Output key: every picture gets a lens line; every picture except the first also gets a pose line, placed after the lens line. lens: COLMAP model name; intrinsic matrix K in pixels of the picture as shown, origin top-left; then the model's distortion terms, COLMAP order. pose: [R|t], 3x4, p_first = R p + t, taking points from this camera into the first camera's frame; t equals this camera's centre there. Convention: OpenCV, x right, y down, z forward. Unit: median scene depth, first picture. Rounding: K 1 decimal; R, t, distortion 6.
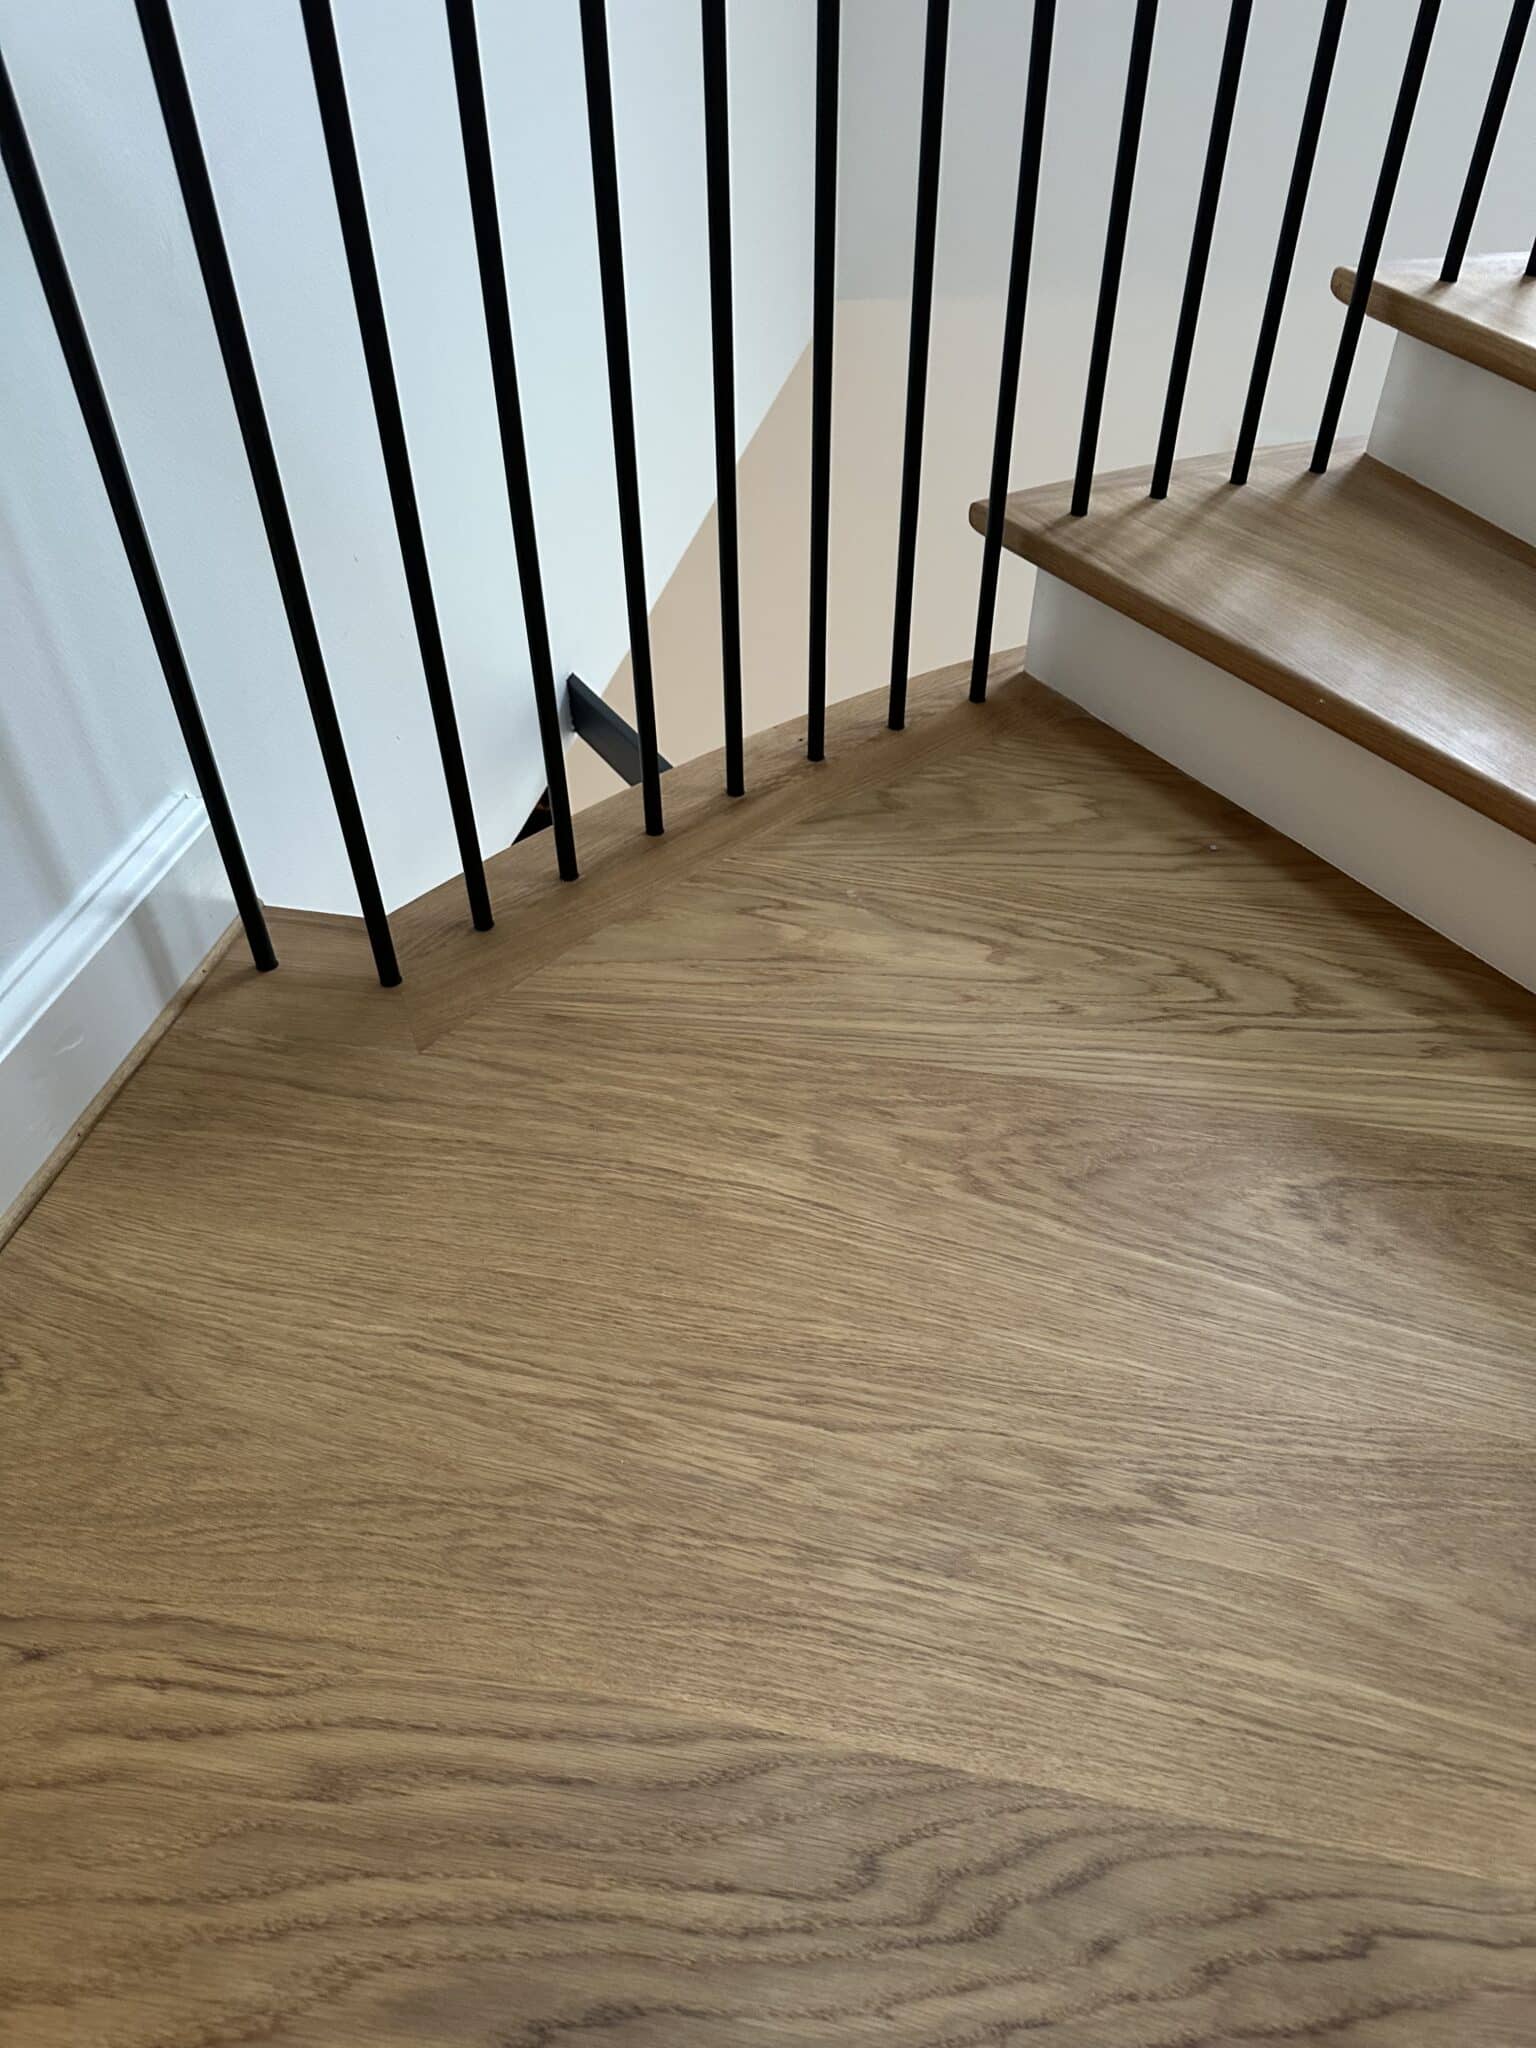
lens RADIAL K [[1451.2, 0, 767.0], [0, 1451.2, 1023.2], [0, 0, 1]] dist [0.027709, -0.015733]
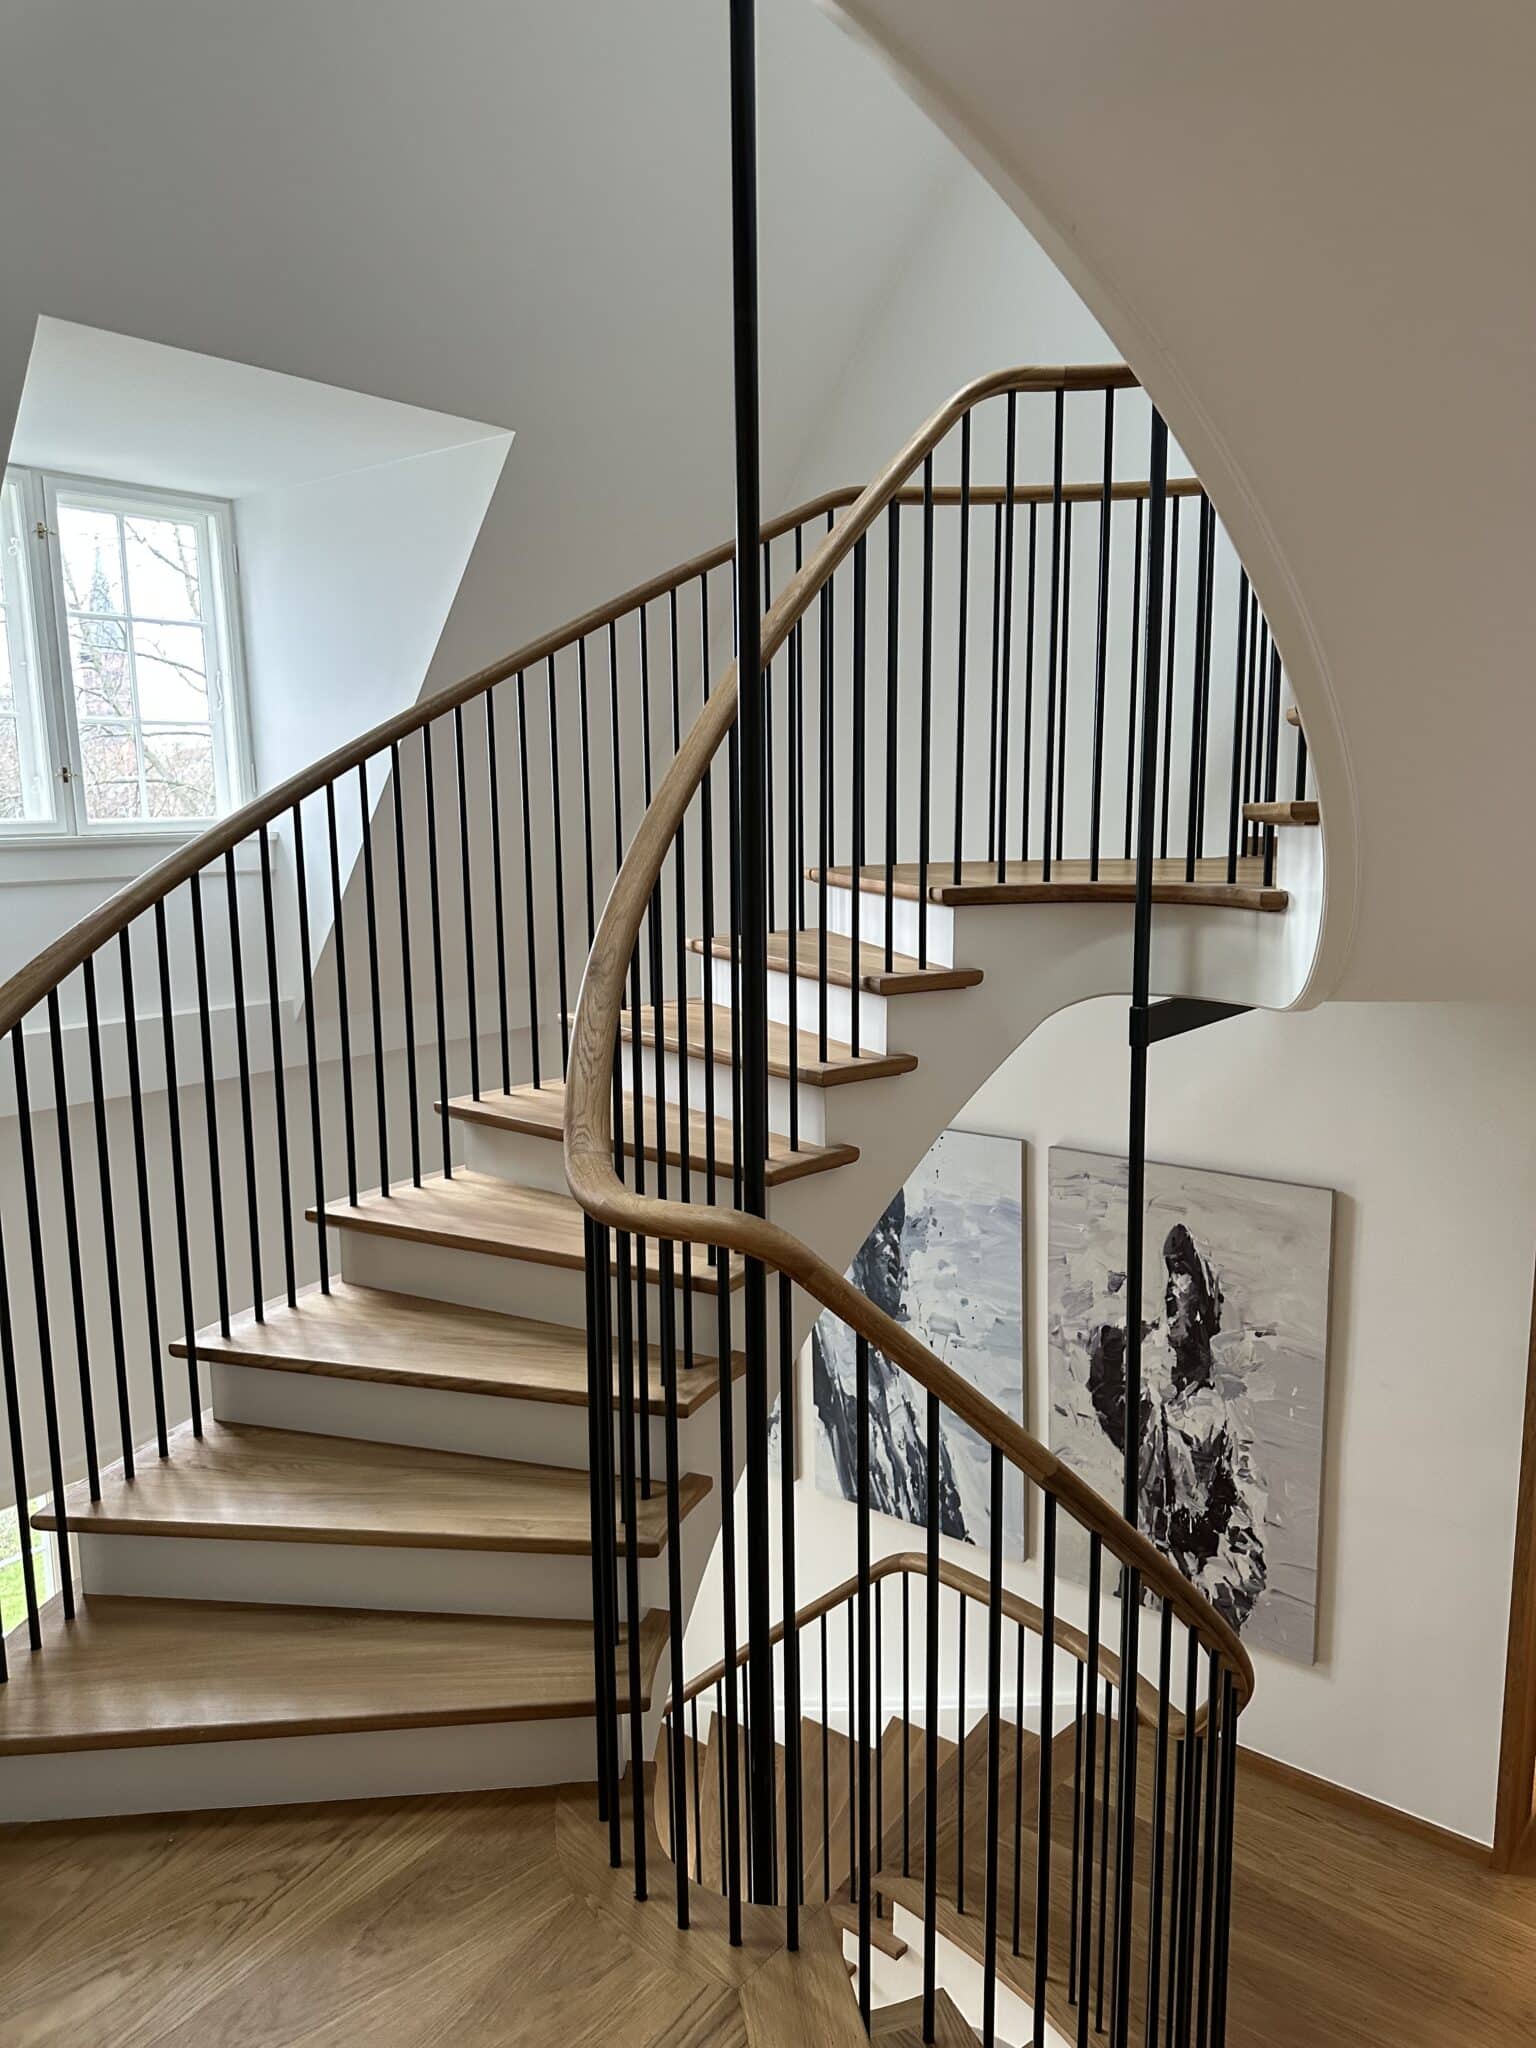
lens RADIAL K [[1451.2, 0, 766.4], [0, 1451.2, 1028.3], [0, 0, 1]] dist [0.027709, -0.015733]
pose [[0.447415, -0.128879, 0.884991, -0.892394], [0.591313, 0.785024, -0.184623, -0.154432], [-0.670946, 0.605910, 0.427440, -0.906189]]
